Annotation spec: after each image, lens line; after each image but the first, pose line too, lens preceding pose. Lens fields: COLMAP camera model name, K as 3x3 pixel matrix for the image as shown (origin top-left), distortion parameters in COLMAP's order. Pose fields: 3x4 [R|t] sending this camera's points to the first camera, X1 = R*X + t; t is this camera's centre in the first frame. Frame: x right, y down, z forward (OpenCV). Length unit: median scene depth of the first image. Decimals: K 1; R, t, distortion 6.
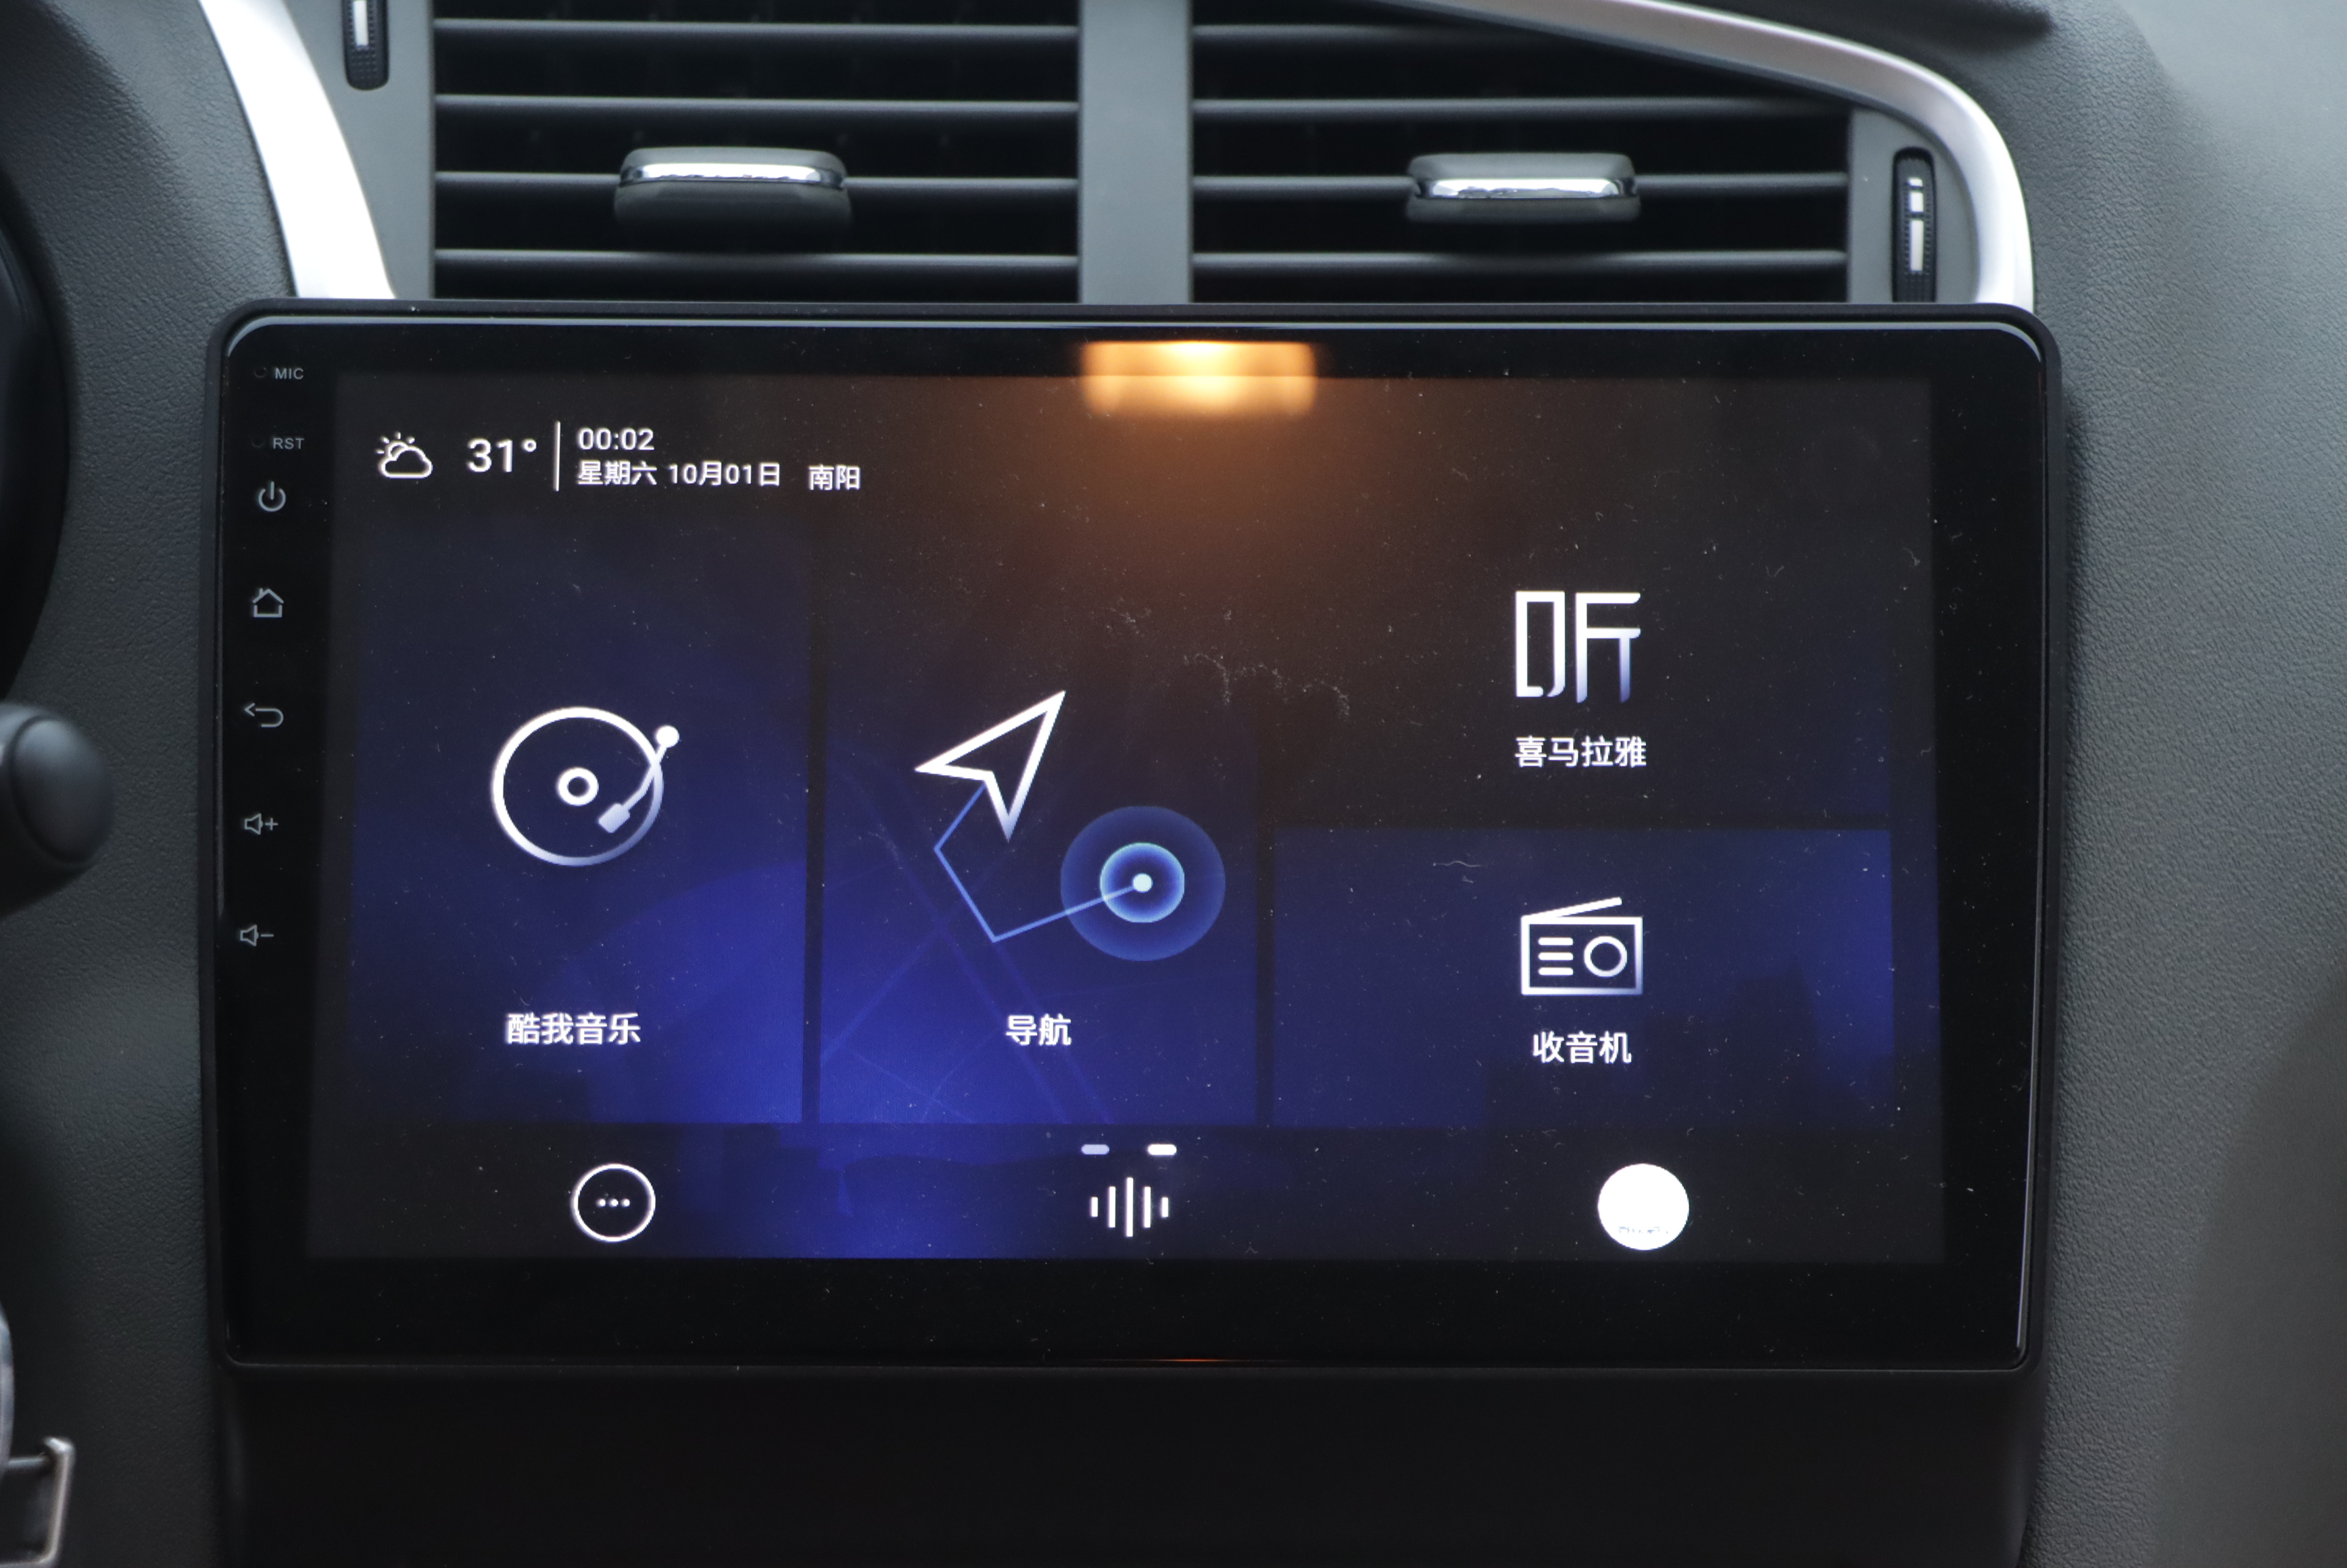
lens RADIAL K [[8923.8, 0, 1306.6], [0, 8923.8, 820.8], [0, 0, 1]] dist [0.824085, 0.000000]
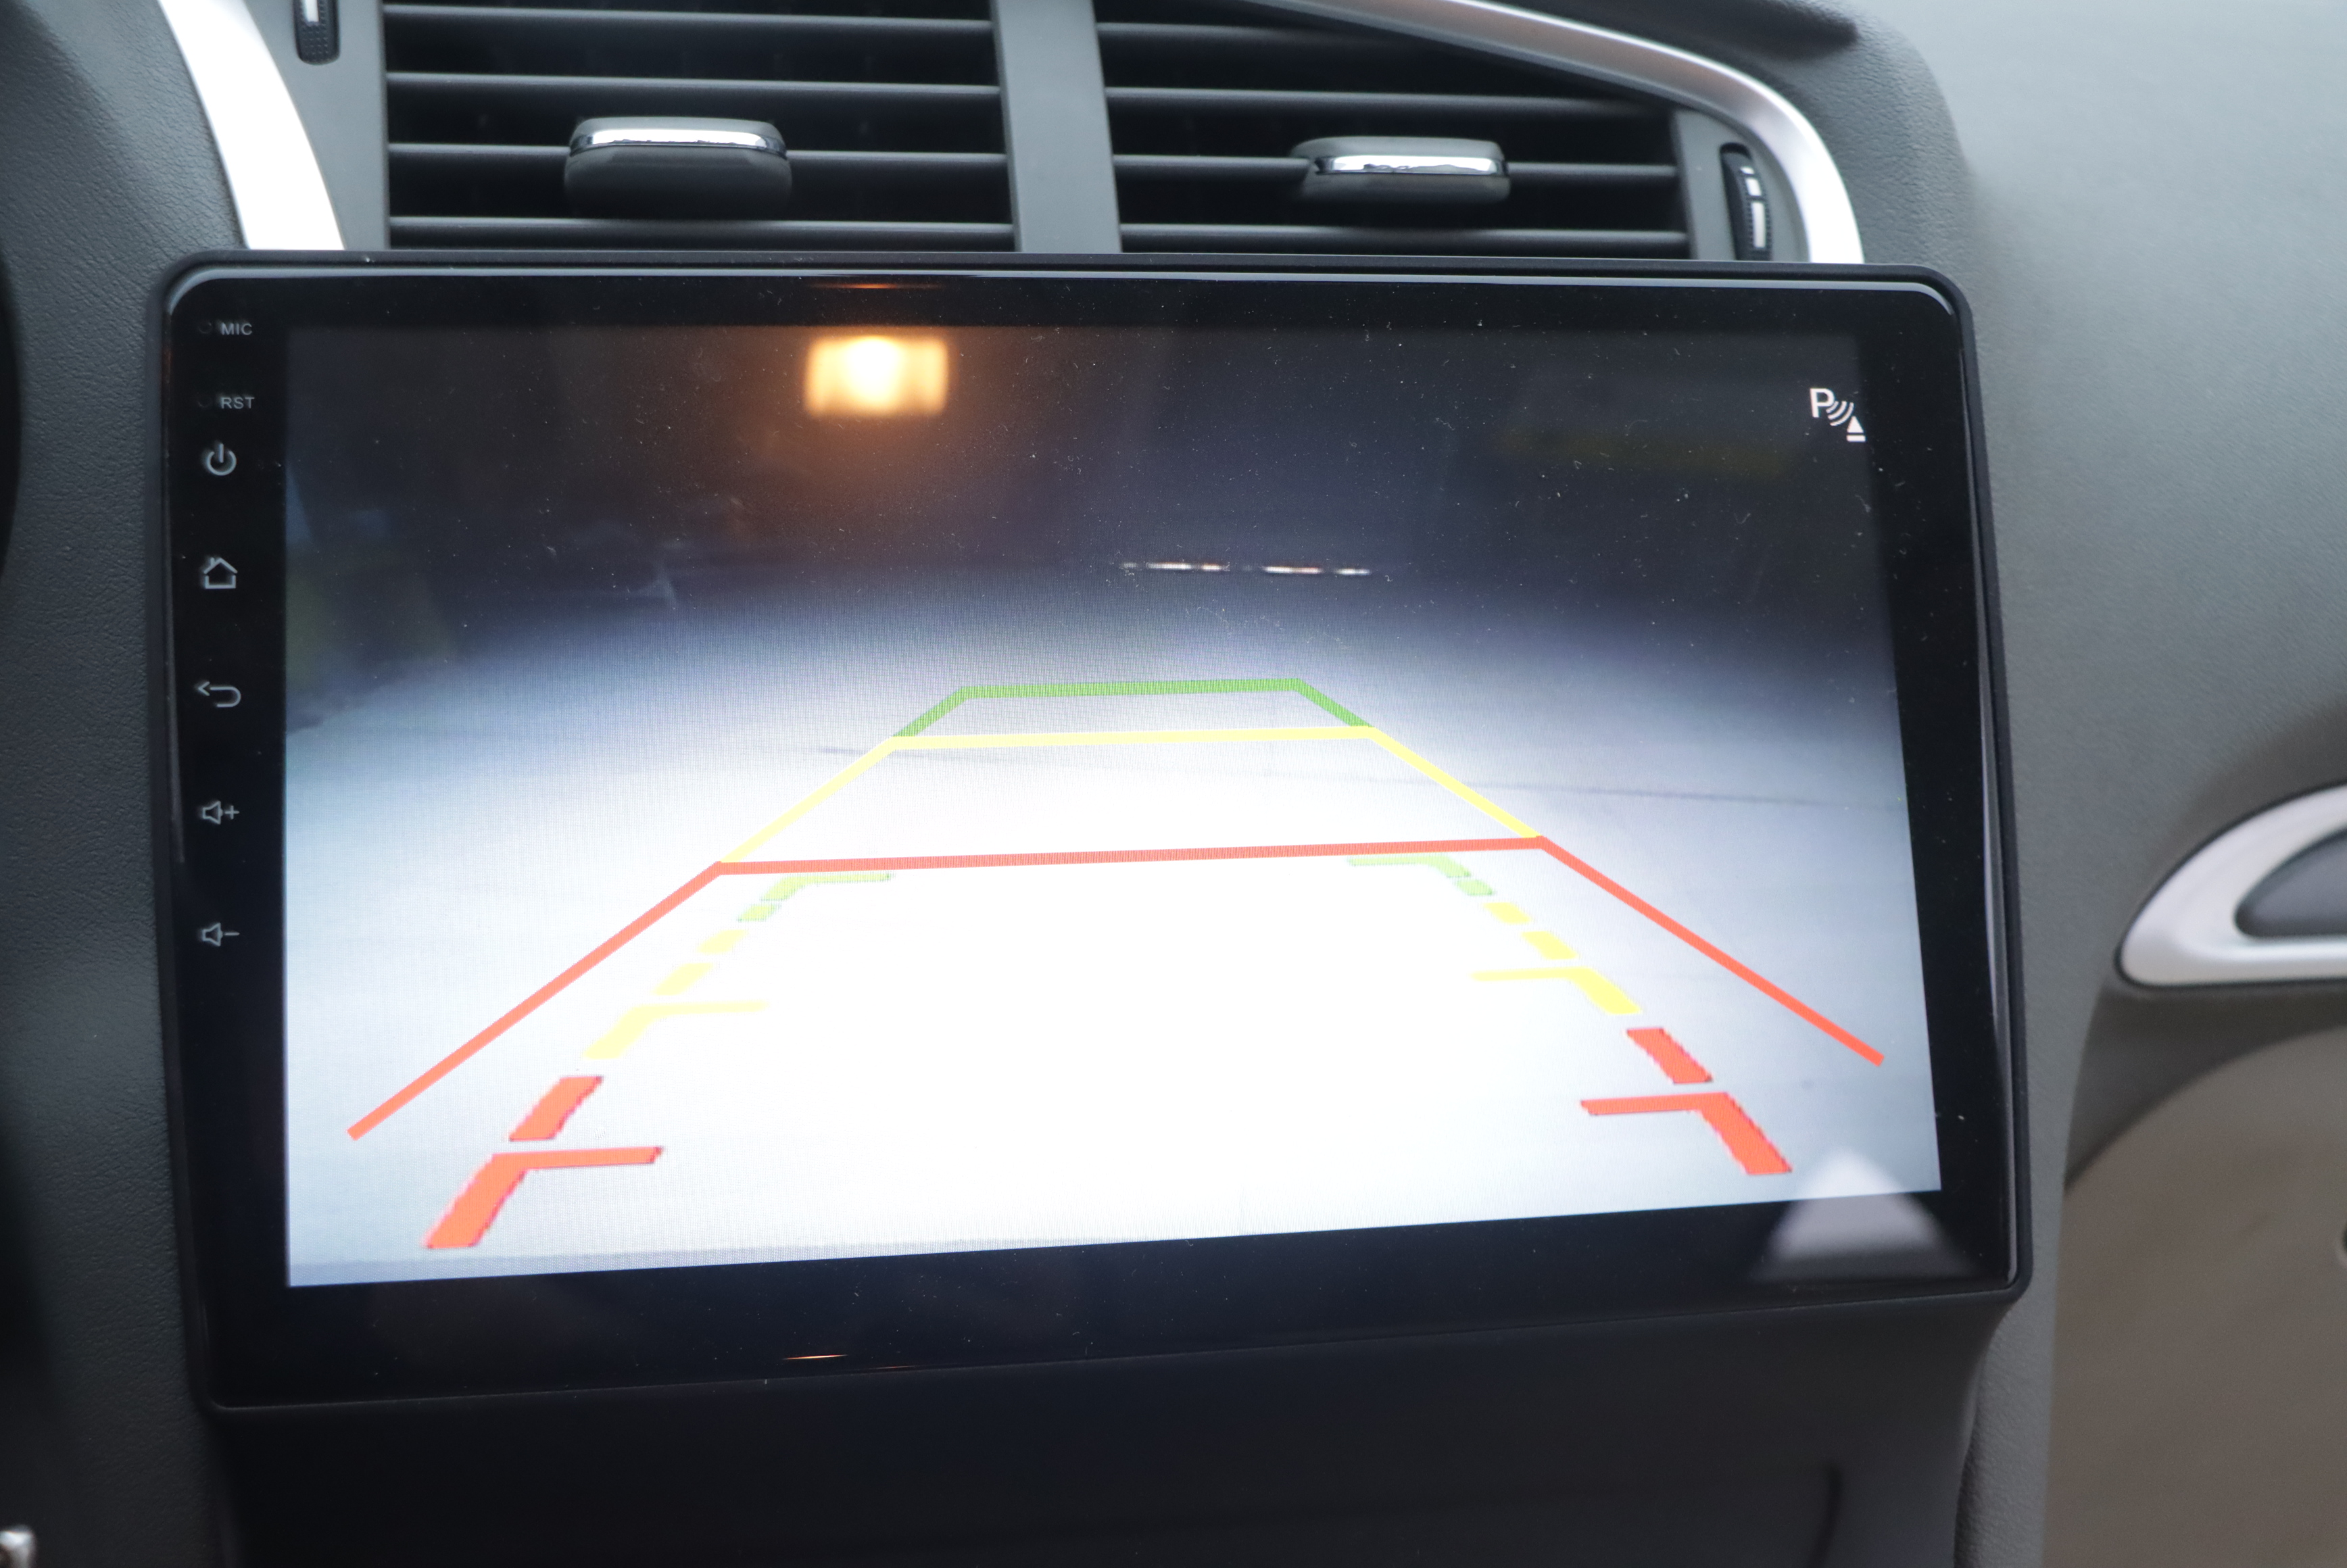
lens RADIAL K [[2621.5, 0, 1198.9], [0, 2621.5, 808.9], [0, 0, 1]] dist [-0.040931, 0.000000]
pose [[0.980015, -0.032692, 0.196217, -0.067214], [0.015079, 0.995774, 0.090594, -0.022027], [-0.198349, -0.085825, 0.976367, 0.691804]]
